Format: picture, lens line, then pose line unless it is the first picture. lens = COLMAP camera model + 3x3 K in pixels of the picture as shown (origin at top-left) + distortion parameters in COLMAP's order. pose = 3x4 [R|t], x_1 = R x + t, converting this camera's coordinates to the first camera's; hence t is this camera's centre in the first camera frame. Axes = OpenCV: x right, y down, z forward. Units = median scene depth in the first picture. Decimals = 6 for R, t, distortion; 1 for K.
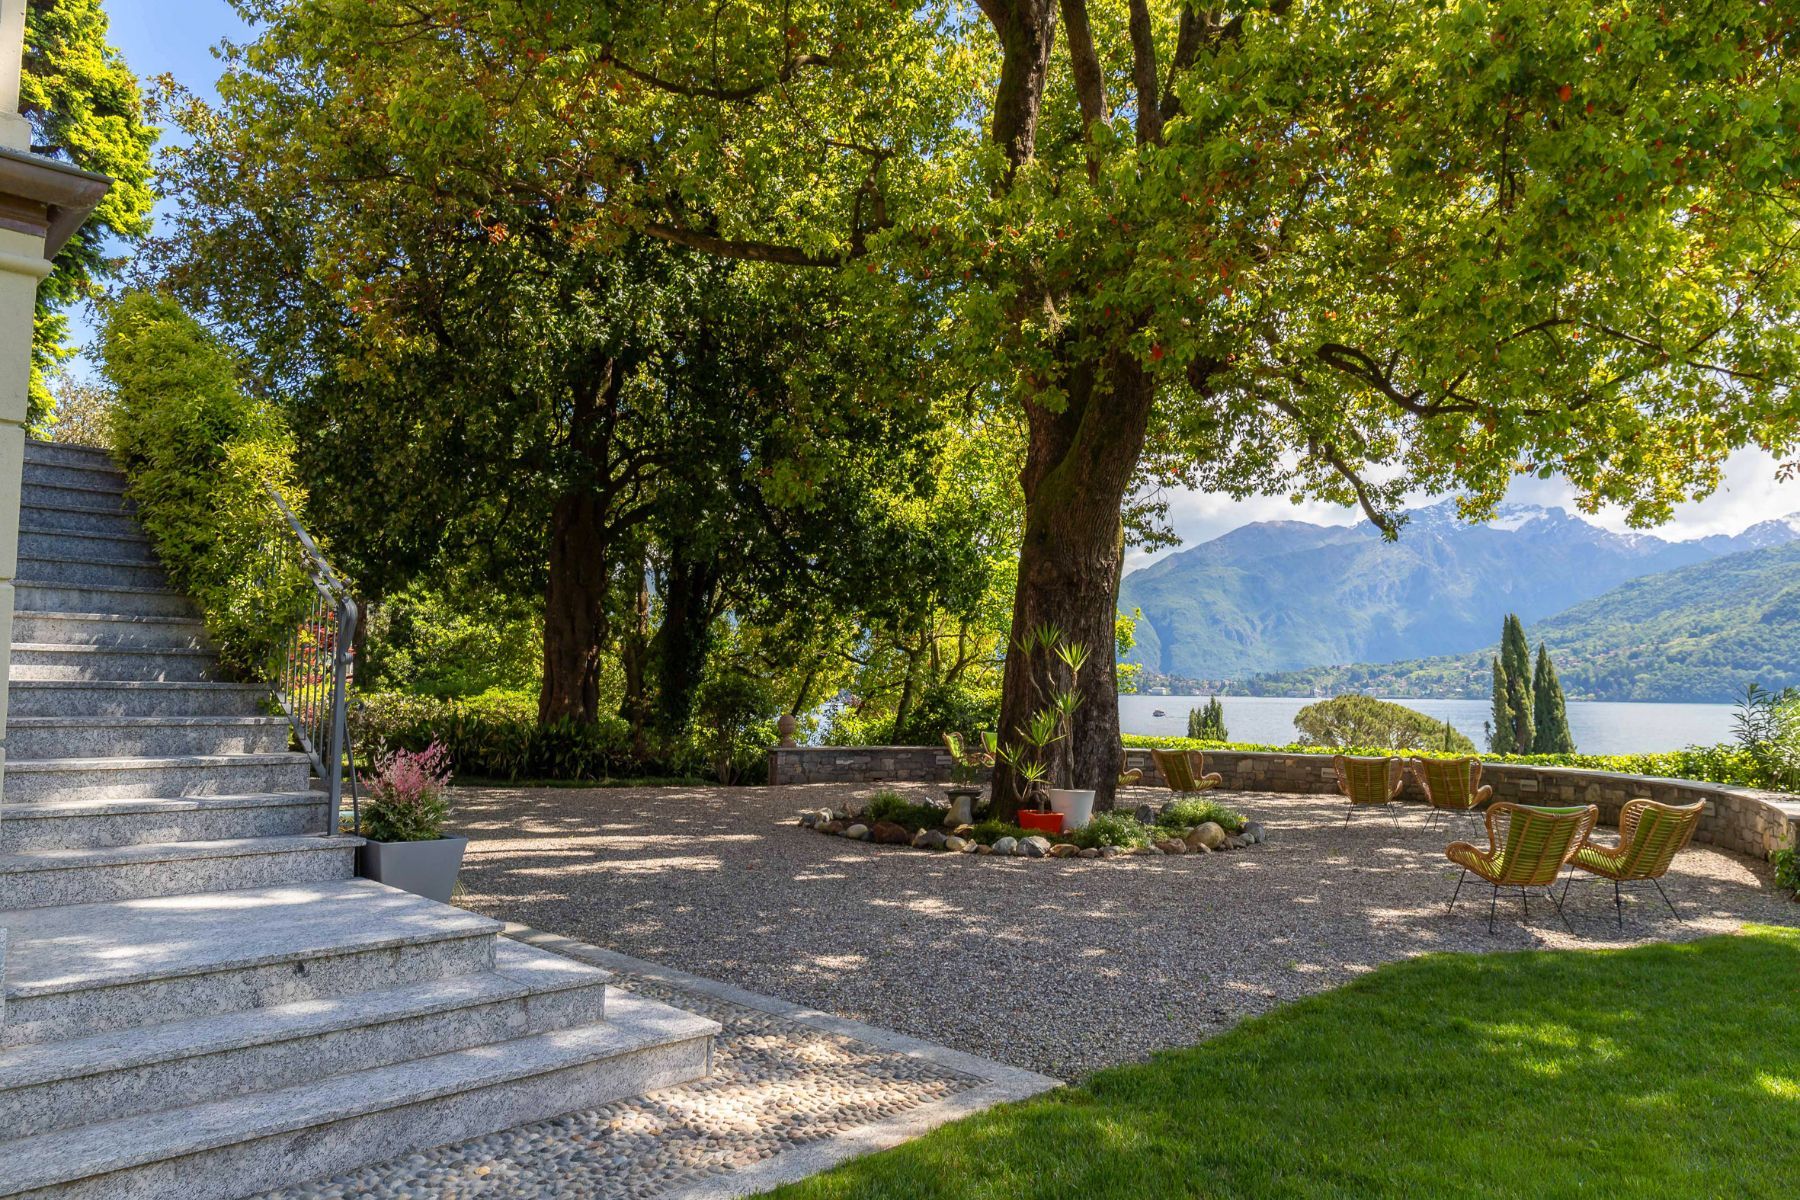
lens RADIAL K [[1213.0, 0, 883.3], [0, 1213.0, 594.4], [0, 0, 1]] dist [-0.010454, -0.008167]
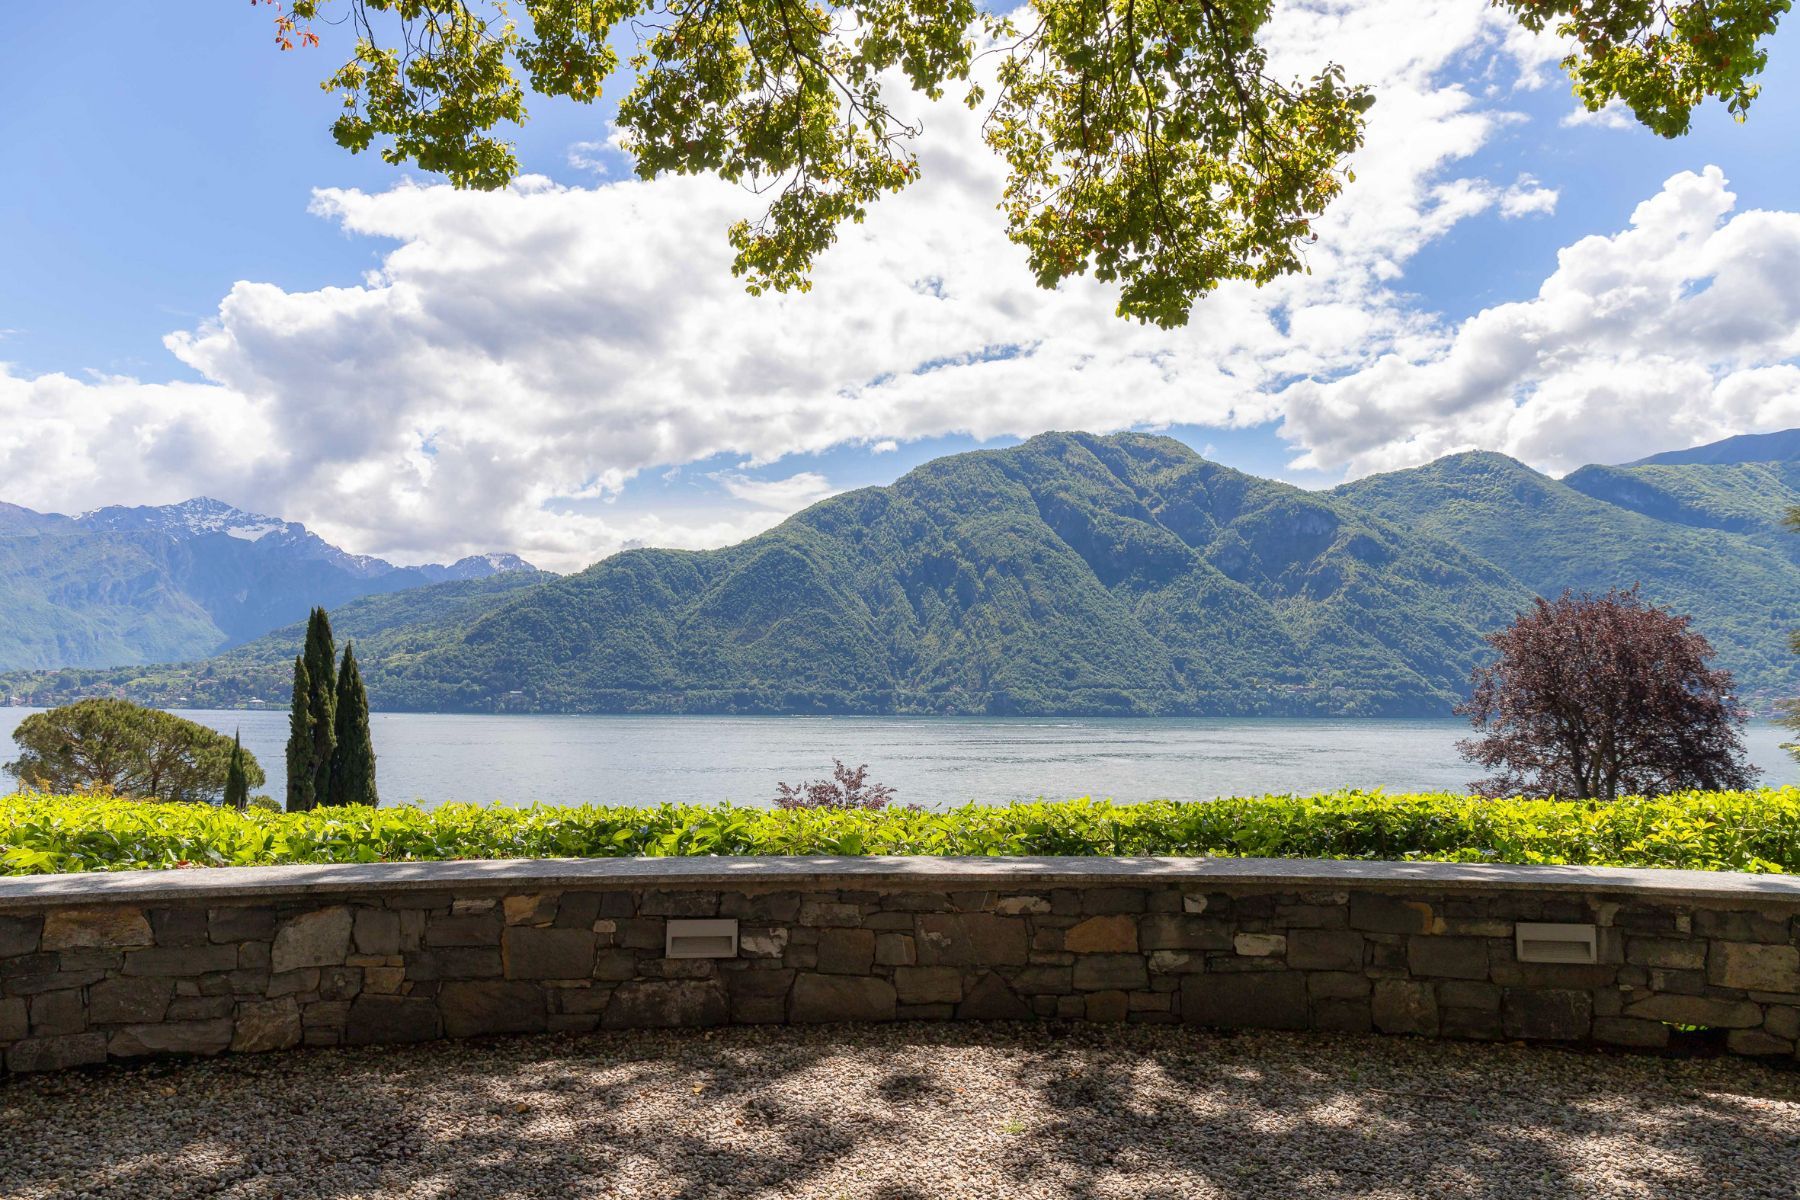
lens RADIAL K [[1213.0, 0, 889.8], [0, 1213.0, 598.4], [0, 0, 1]] dist [-0.010454, -0.008167]
pose [[0.564104, 0.073232, 0.822450, 0.032346], [-0.069256, 0.996746, -0.041250, 0.015867], [-0.822794, -0.033690, 0.567340, 0.152748]]
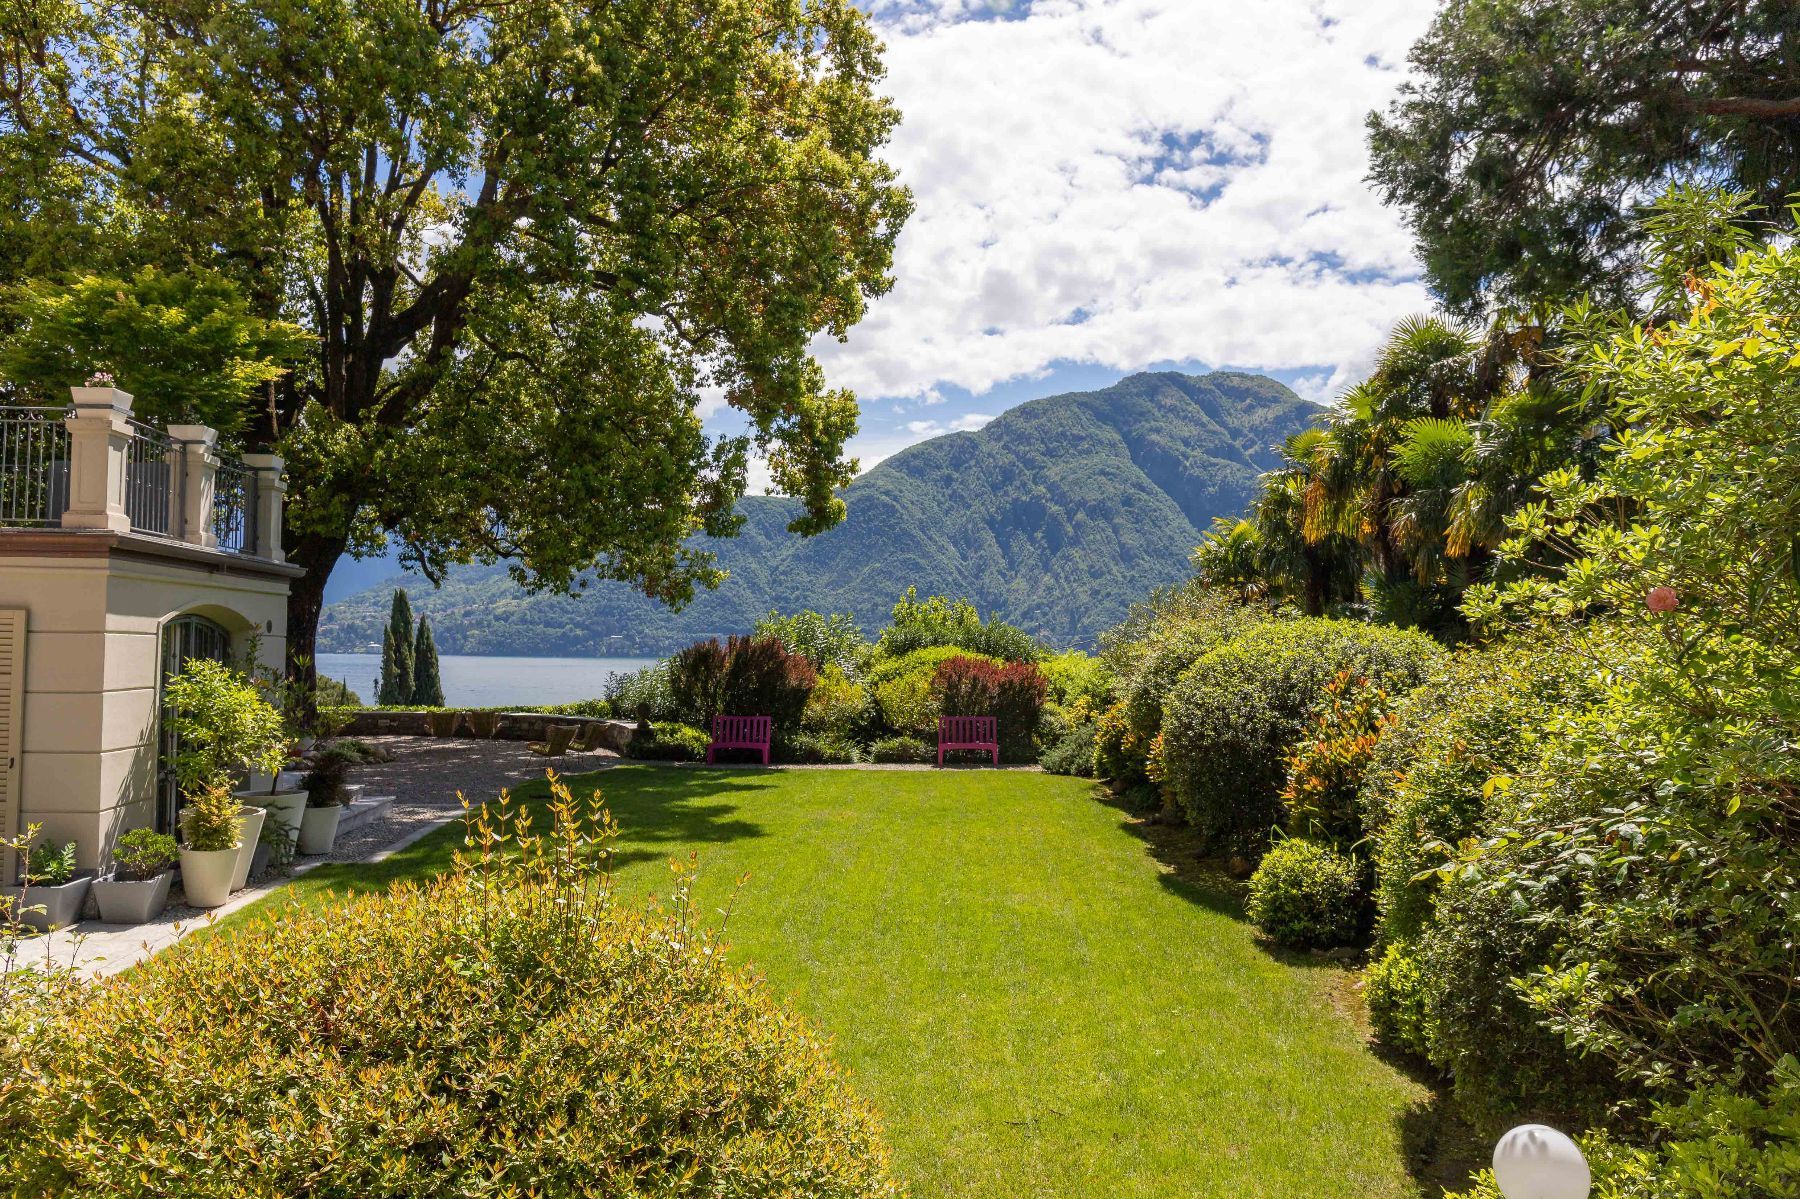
lens RADIAL K [[1213.0, 0, 894.5], [0, 1213.0, 605.5], [0, 0, 1]] dist [-0.010454, -0.008167]
pose [[0.625012, 0.027821, 0.780119, -0.090276], [-0.064799, 0.997765, 0.016333, -0.015419], [-0.777921, -0.060760, 0.625418, -0.103862]]
